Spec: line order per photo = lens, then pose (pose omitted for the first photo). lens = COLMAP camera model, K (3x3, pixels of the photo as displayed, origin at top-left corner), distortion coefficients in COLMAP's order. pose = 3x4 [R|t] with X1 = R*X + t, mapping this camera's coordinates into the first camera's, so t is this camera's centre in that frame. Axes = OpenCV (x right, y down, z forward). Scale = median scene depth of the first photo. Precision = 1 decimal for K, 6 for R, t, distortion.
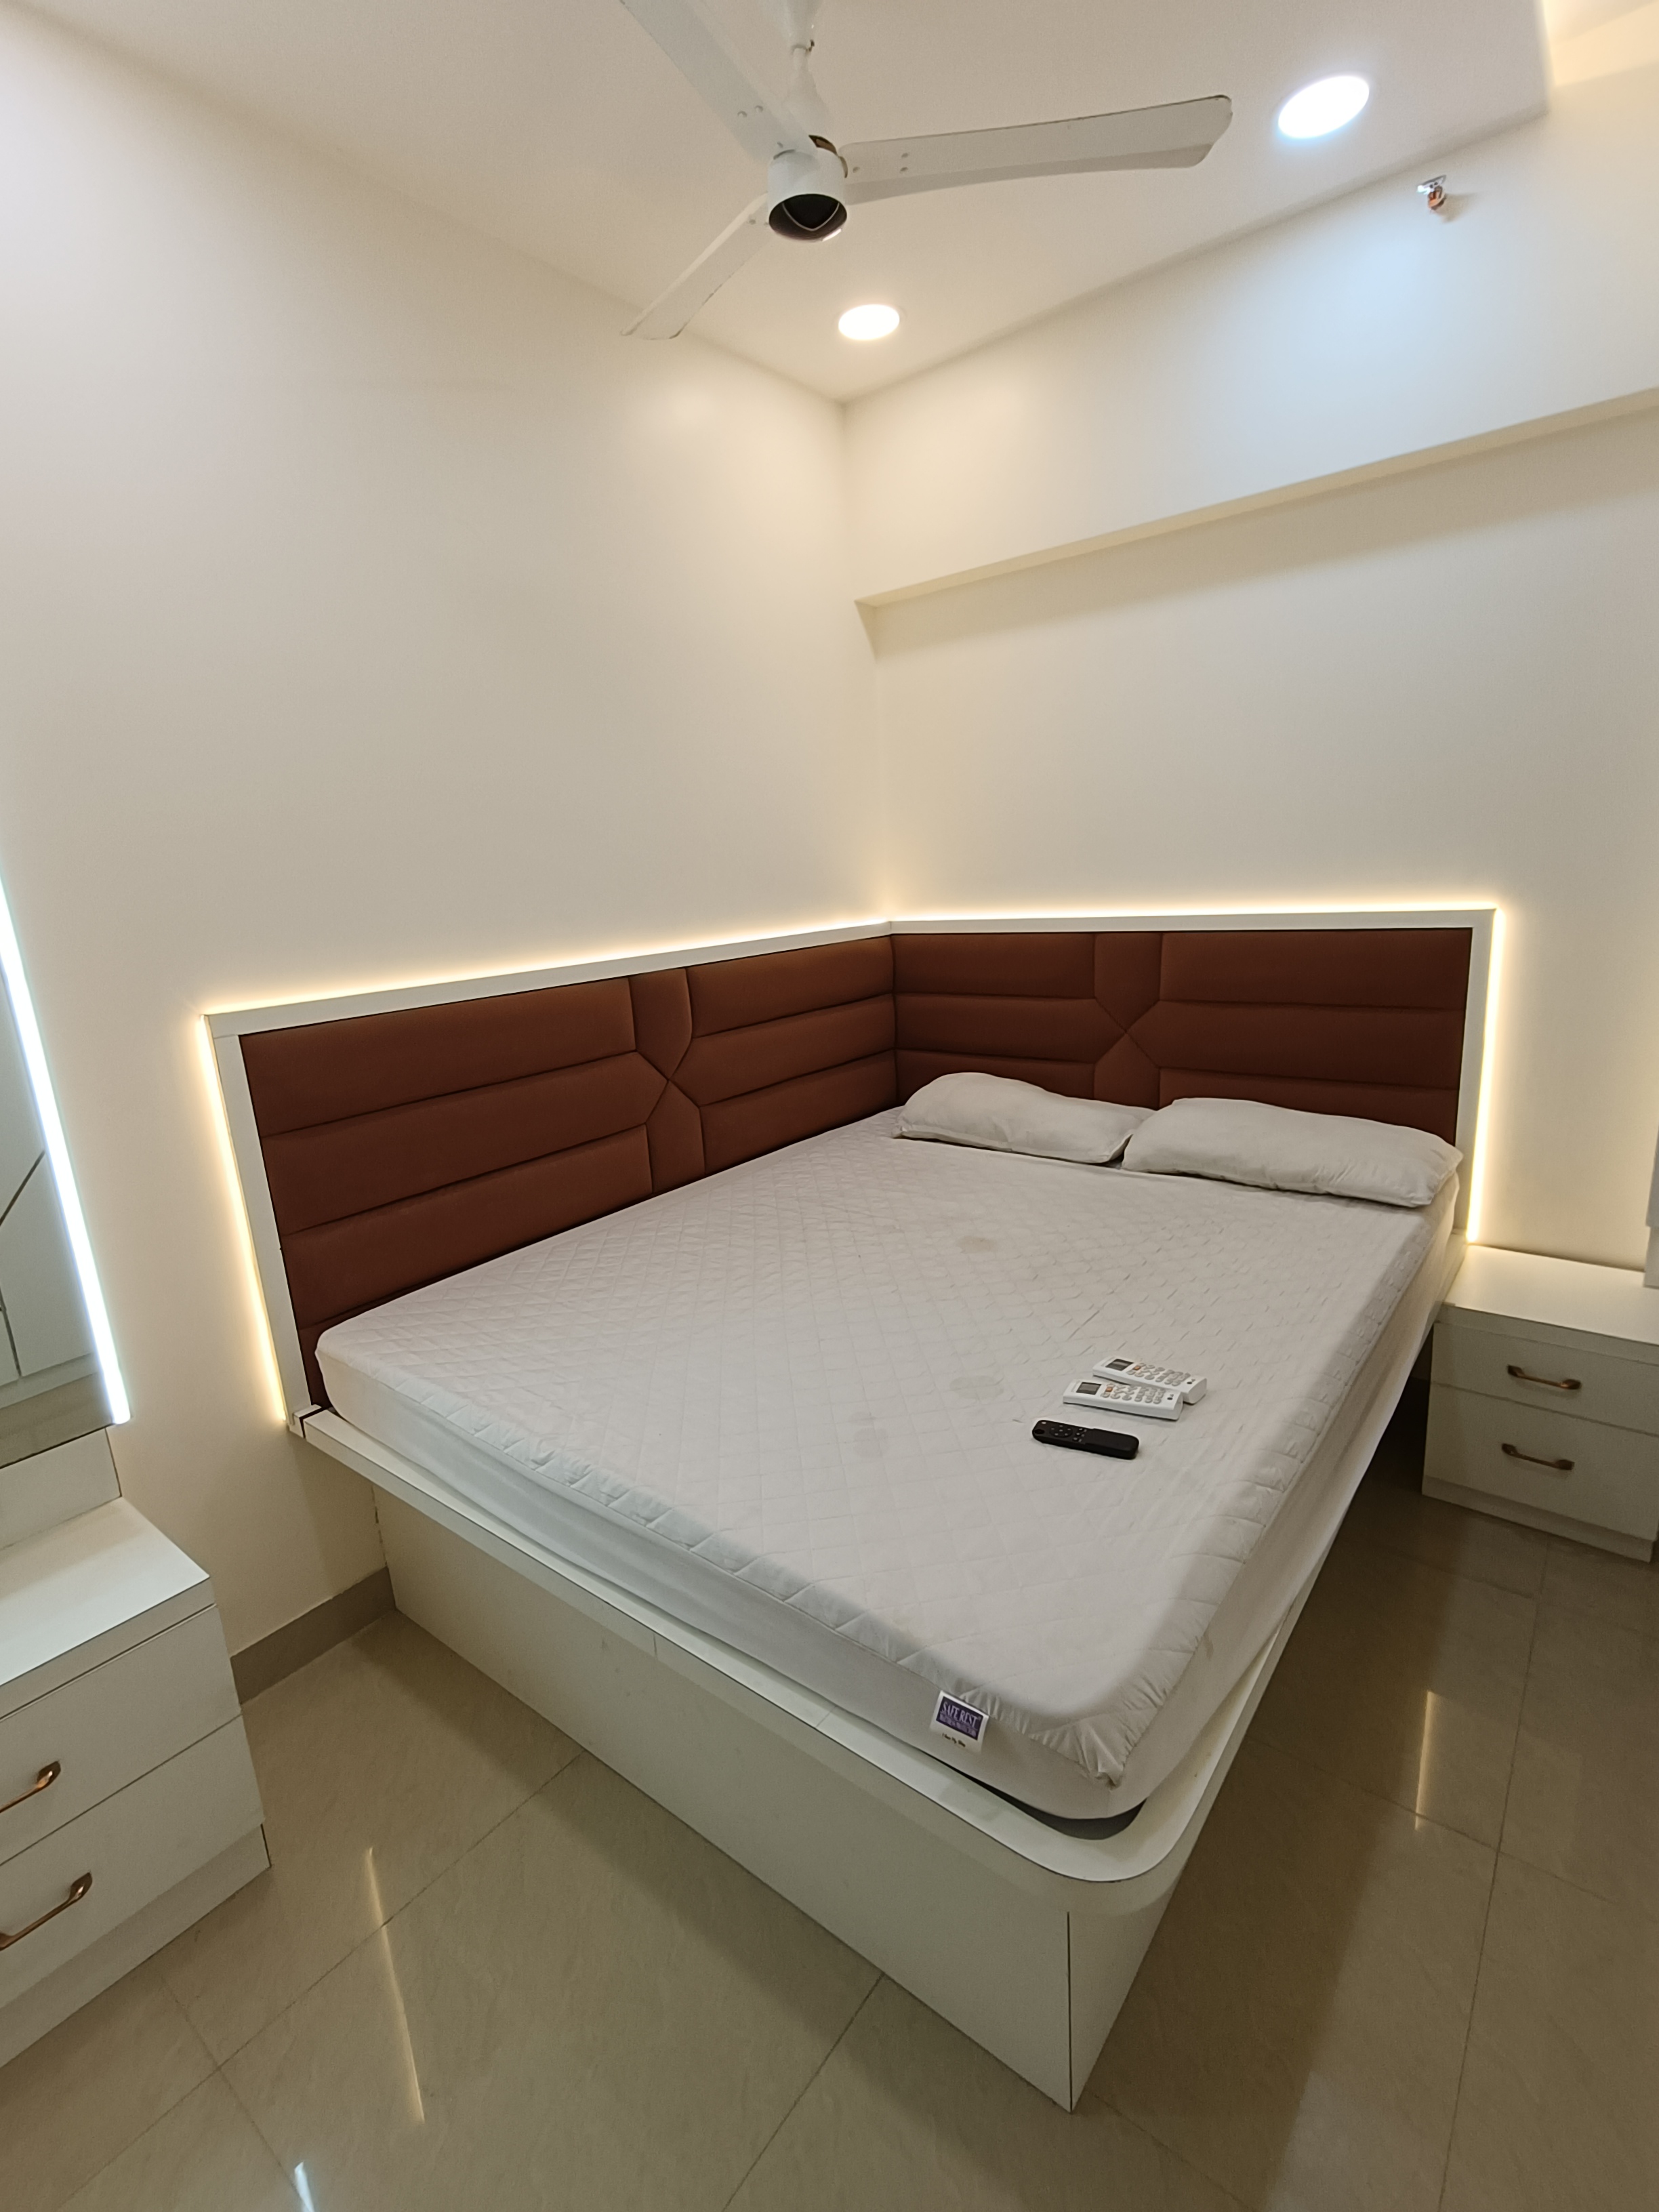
lens RADIAL K [[1030.5, 0, 827.3], [0, 1030.5, 1104.6], [0, 0, 1]] dist [0.005371, 0.001667]
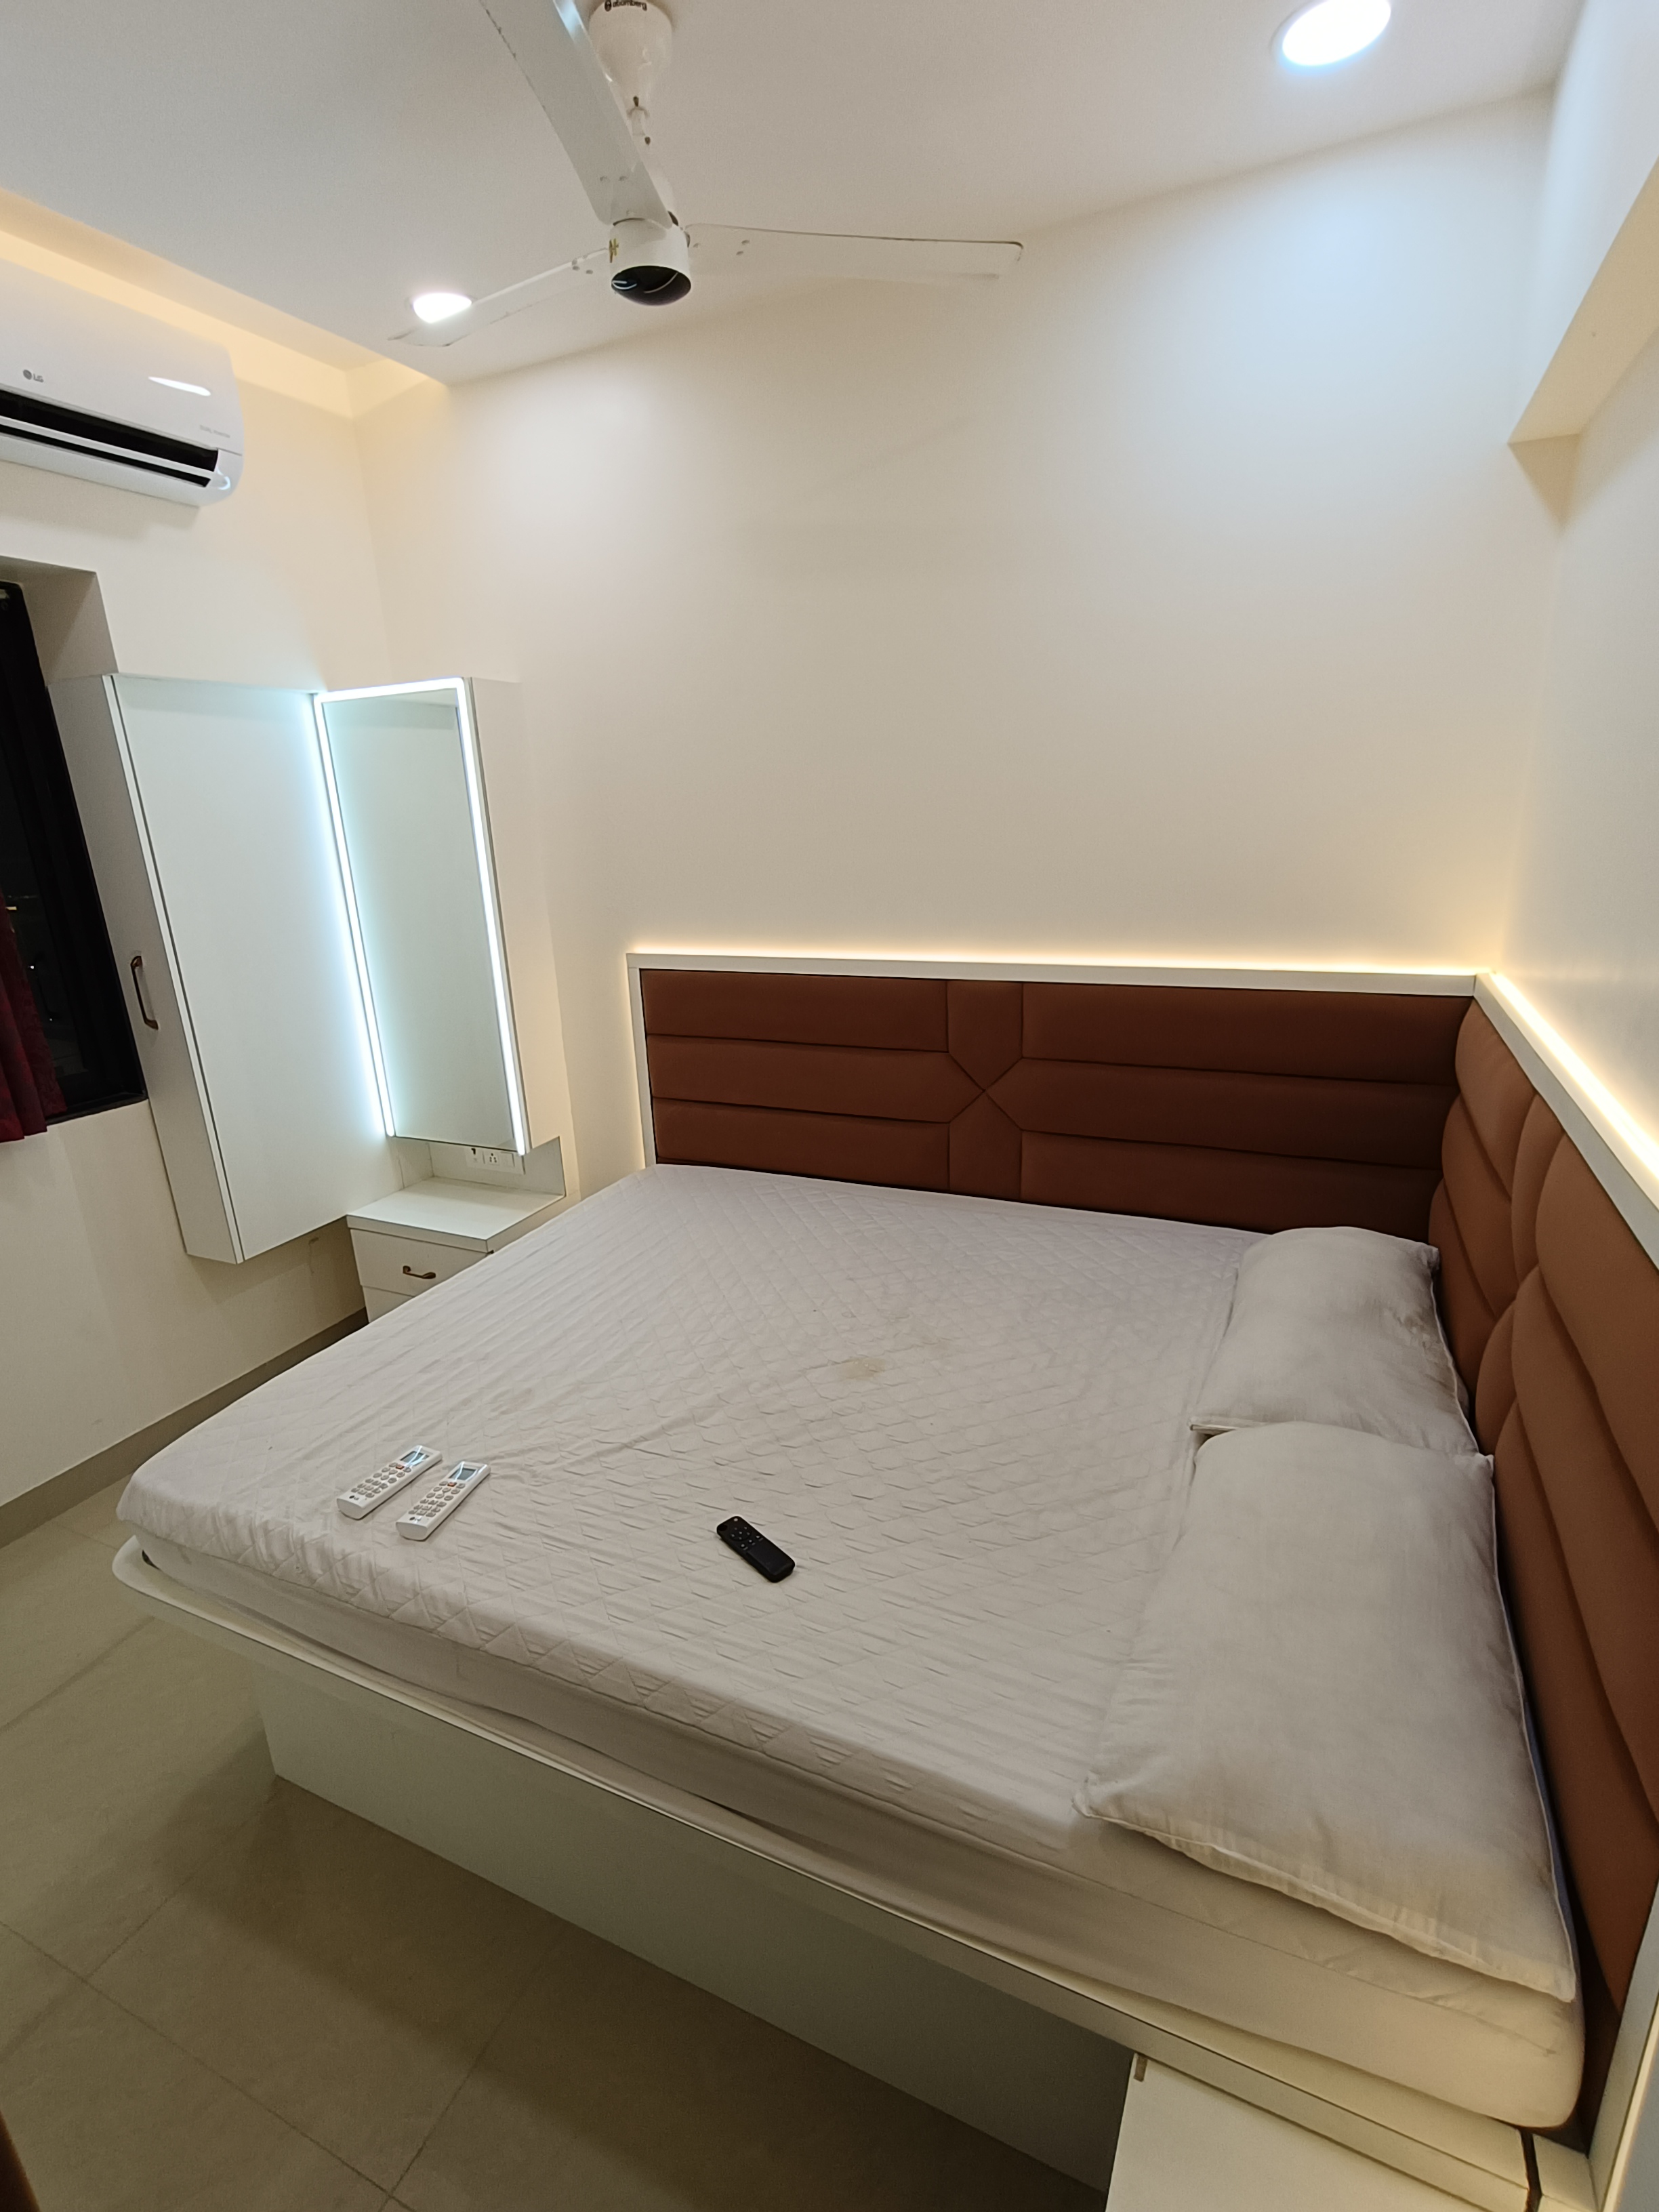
lens RADIAL K [[1030.5, 0, 836.7], [0, 1030.5, 1114.8], [0, 0, 1]] dist [0.005371, 0.001667]
pose [[0.242198, 0.328562, -0.912900, 0.857211], [-0.195992, 0.938085, 0.285629, -0.306906], [0.950225, 0.109742, 0.291598, 0.703716]]
